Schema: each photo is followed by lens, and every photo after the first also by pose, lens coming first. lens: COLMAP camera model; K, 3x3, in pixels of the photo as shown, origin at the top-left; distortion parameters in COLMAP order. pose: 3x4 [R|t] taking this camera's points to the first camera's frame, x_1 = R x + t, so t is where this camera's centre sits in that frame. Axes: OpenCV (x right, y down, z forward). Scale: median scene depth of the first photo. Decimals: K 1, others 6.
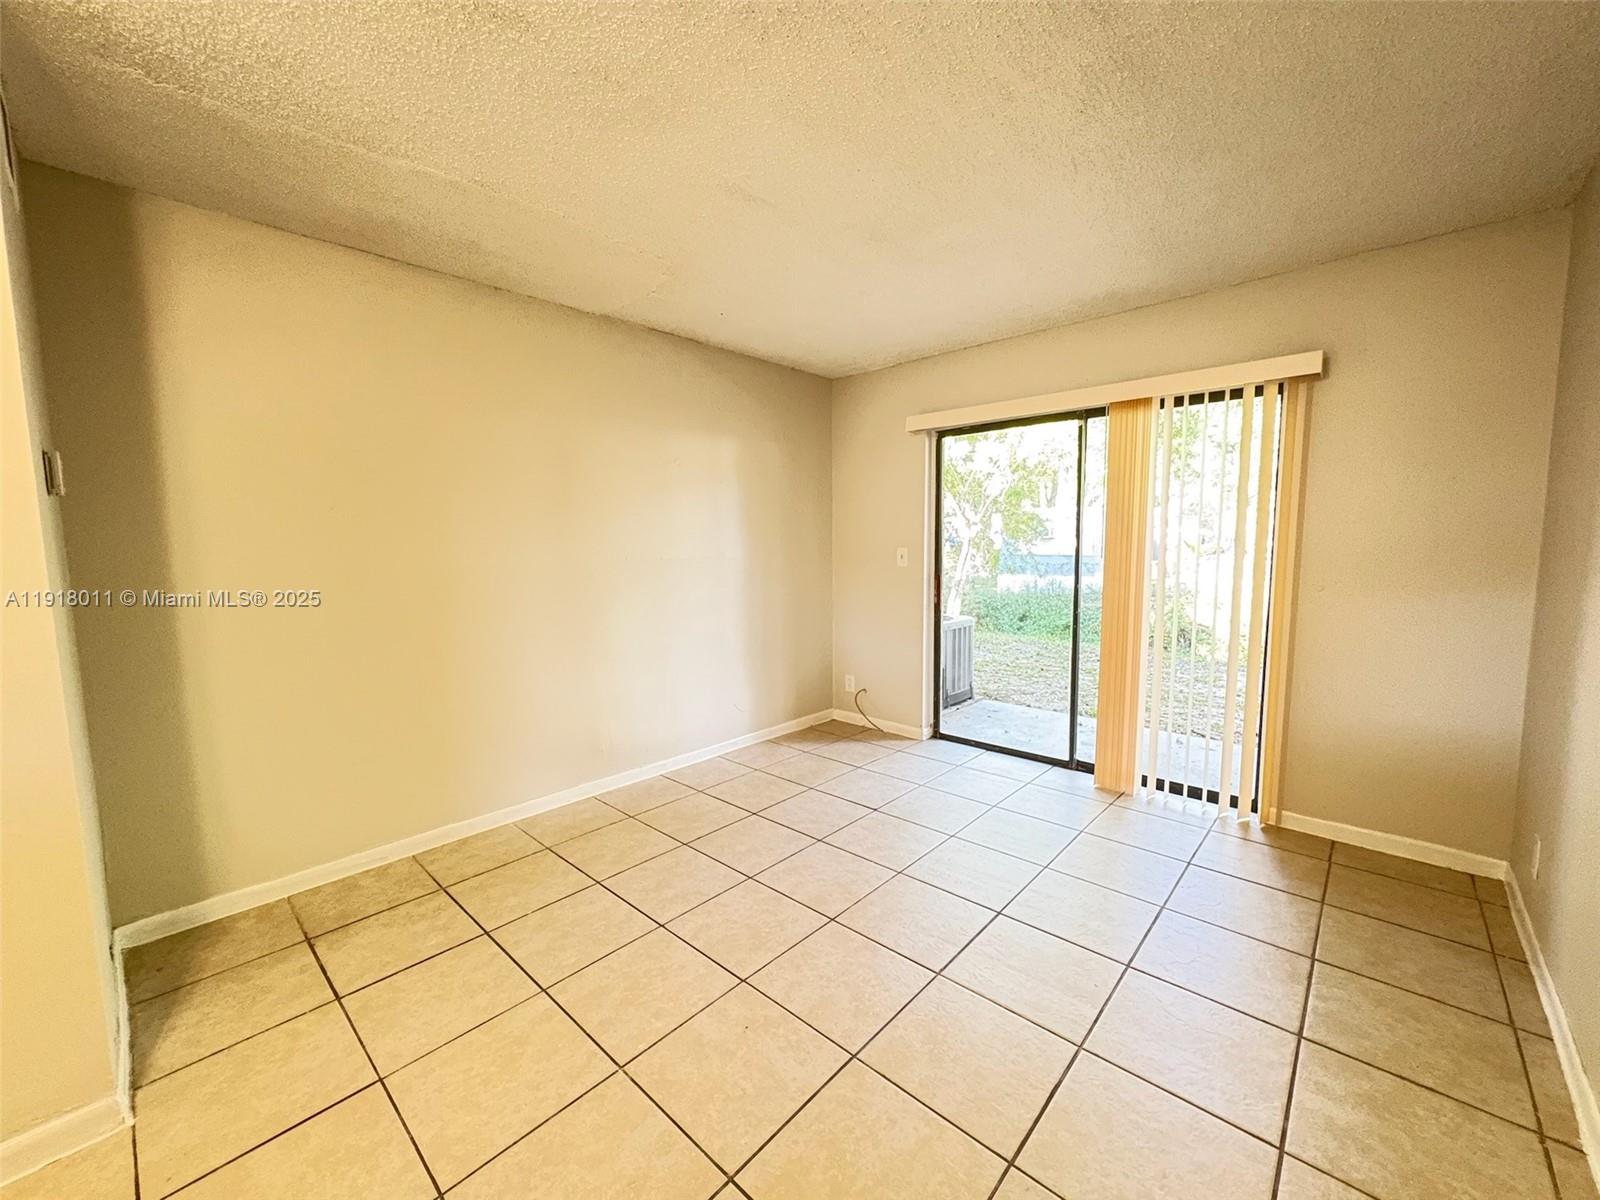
lens RADIAL K [[635.5, 0, 798.1], [0, 635.5, 600.7], [0, 0, 1]] dist [0.002019, -0.000391]
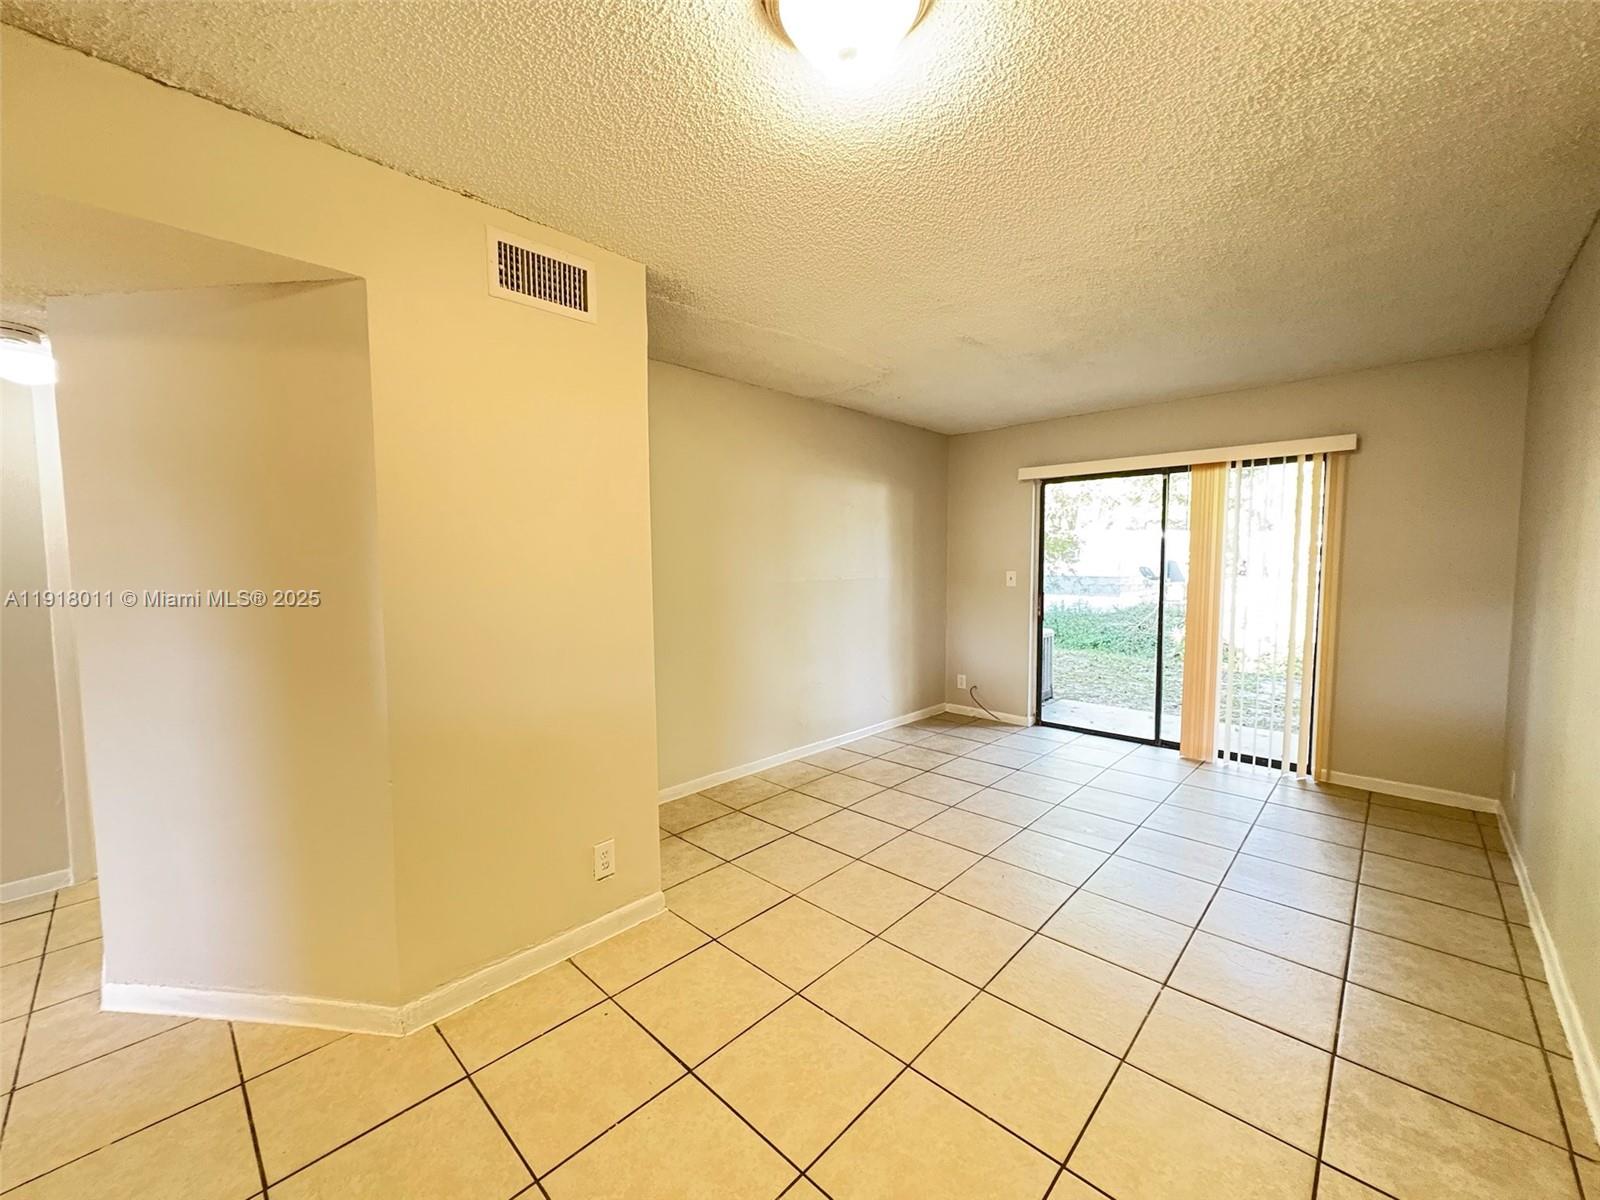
lens RADIAL K [[635.5, 0, 799.4], [0, 635.5, 599.7], [0, 0, 1]] dist [0.002019, -0.000391]
pose [[0.999859, 0.007944, -0.014774, -0.315674], [-0.008402, 0.999479, -0.031168, 0.019824], [0.014519, 0.031287, 0.999405, -0.338365]]
